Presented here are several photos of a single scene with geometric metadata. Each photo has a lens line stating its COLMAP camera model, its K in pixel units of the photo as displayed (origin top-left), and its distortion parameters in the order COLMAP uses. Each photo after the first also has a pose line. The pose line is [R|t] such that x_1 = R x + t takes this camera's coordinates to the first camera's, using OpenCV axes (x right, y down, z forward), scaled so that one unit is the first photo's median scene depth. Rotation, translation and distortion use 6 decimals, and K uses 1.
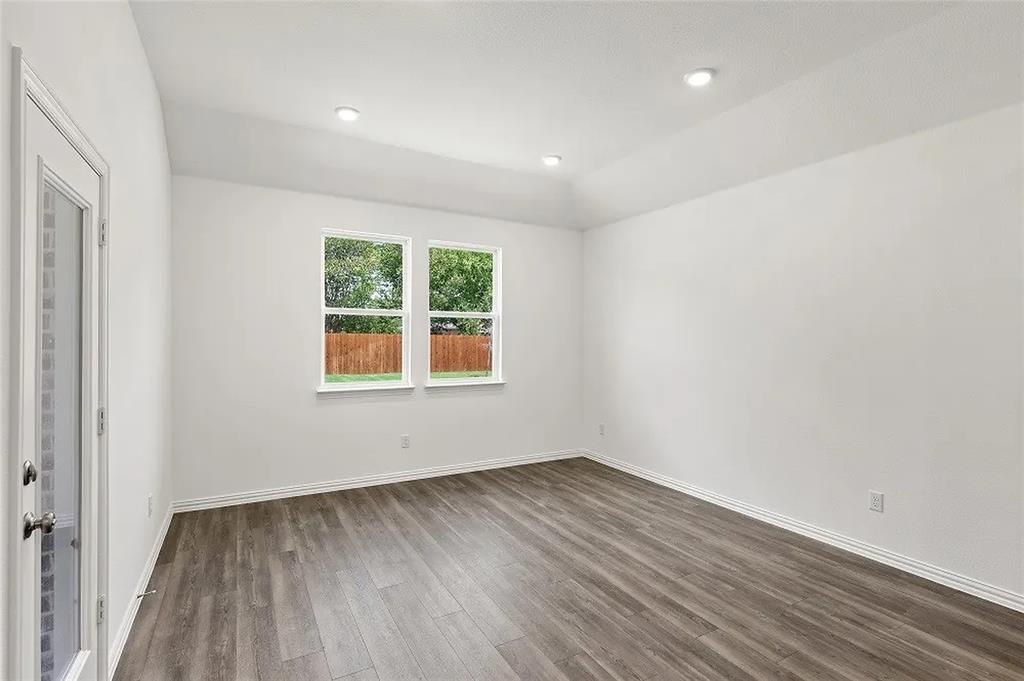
lens RADIAL K [[493.5, 0, 533.8], [0, 493.5, 334.6], [0, 0, 1]] dist [0.000460, -0.000684]
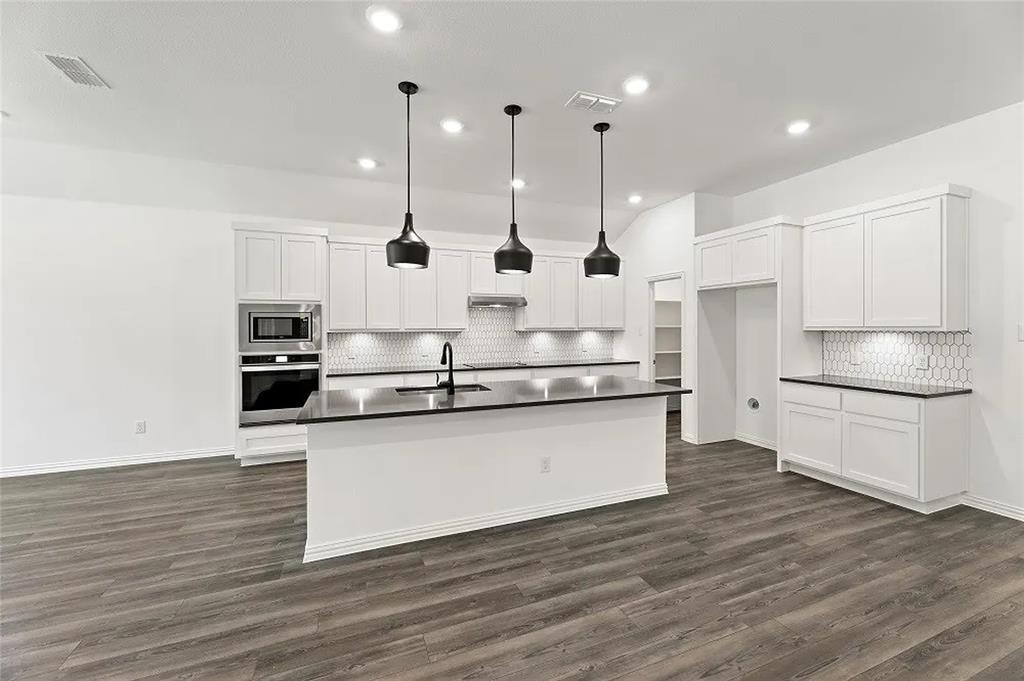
lens RADIAL K [[410.0, 0, 504.8], [0, 410.0, 327.9], [0, 0, 1]] dist [0.002011, -0.000886]
pose [[0.165325, -0.004405, 0.986229, -0.268174], [0.001211, 0.999990, 0.004264, 0.003160], [-0.986238, 0.000489, 0.165329, -0.248498]]
